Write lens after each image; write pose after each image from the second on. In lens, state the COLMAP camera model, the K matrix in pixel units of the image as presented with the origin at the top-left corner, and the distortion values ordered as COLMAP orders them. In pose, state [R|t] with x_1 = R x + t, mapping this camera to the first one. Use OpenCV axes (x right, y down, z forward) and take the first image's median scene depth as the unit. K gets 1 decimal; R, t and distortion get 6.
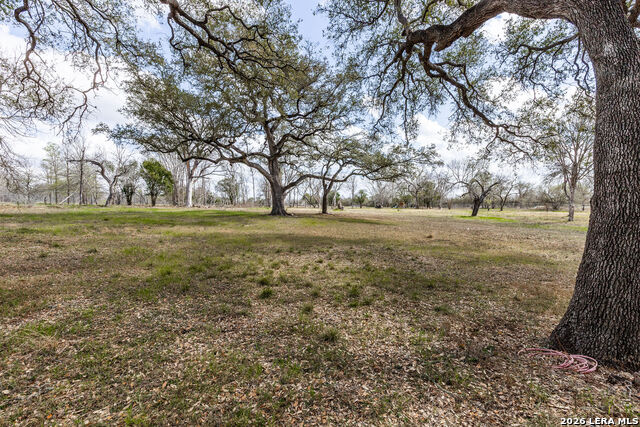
lens RADIAL K [[295.0, 0, 320.0], [0, 295.0, 213.5], [0, 0, 1]] dist [-0.000856, -0.000399]
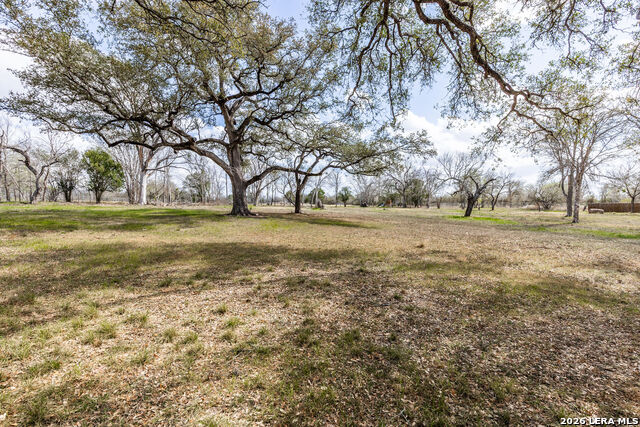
lens RADIAL K [[304.9, 0, 320.0], [0, 304.9, 213.5], [0, 0, 1]] dist [0.001469, 0.000117]
pose [[0.998861, 0.002959, 0.047624, 0.041314], [-0.003195, 0.999983, 0.004876, -0.003536], [-0.047609, -0.005022, 0.998853, 0.125289]]
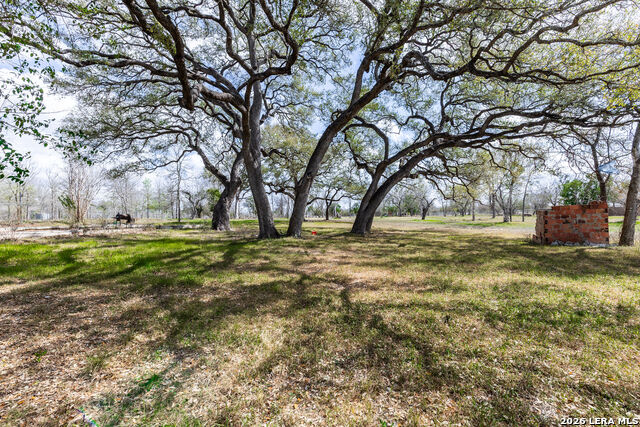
lens RADIAL K [[295.0, 0, 320.0], [0, 295.0, 213.5], [0, 0, 1]] dist [-0.000856, -0.000399]
pose [[0.999677, -0.023551, -0.009542, -0.009290], [0.023169, 0.998994, -0.038408, 0.026598], [0.010437, 0.038175, 0.999217, -0.687353]]
